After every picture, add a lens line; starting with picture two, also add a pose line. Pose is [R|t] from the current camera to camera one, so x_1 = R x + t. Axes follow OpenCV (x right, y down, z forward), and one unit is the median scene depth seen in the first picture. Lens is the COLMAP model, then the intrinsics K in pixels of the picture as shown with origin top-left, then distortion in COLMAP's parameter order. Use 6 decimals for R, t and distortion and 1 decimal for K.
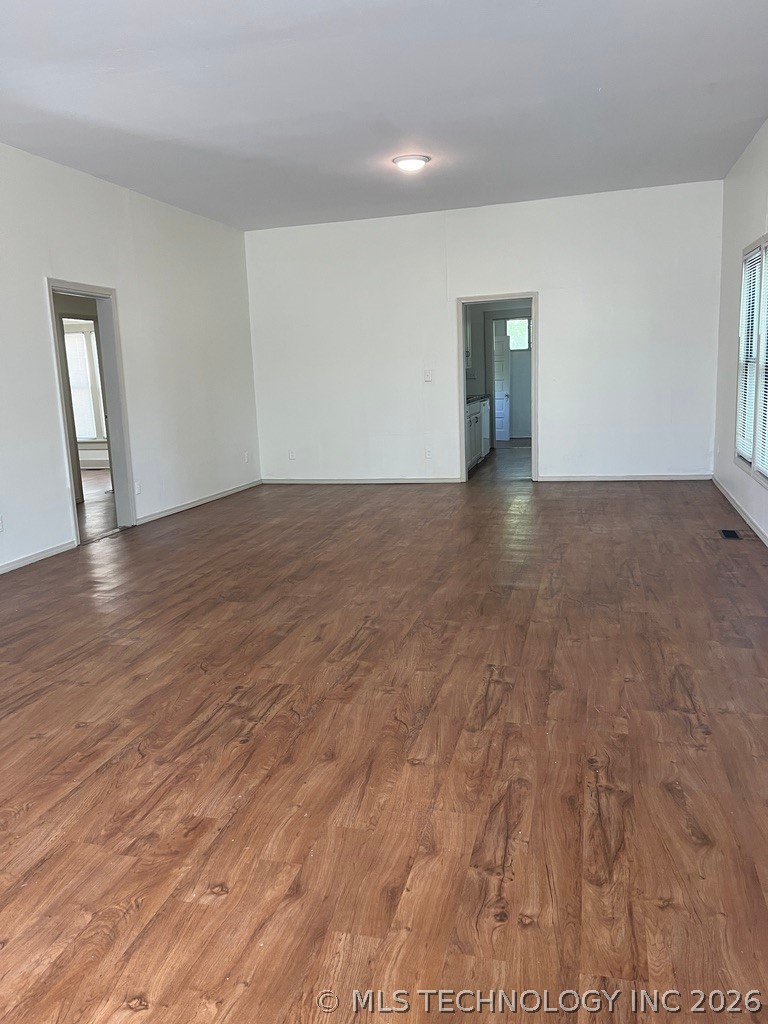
lens RADIAL K [[783.9, 0, 379.7], [0, 783.9, 514.6], [0, 0, 1]] dist [0.067249, -0.094273]
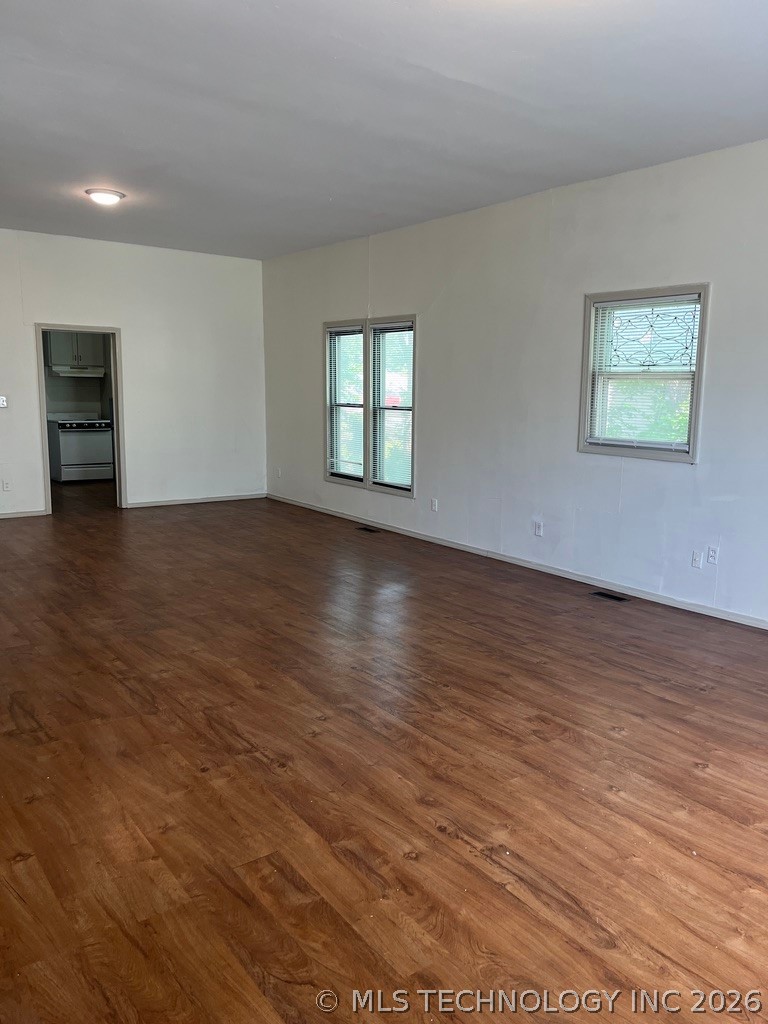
lens RADIAL K [[793.0, 0, 406.3], [0, 793.0, 508.1], [0, 0, 1]] dist [0.016686, 0.003482]
pose [[0.606750, -0.065680, 0.792174, -1.178371], [0.109378, 0.993999, -0.001362, -0.005262], [-0.787331, 0.087473, 0.610293, 0.229810]]
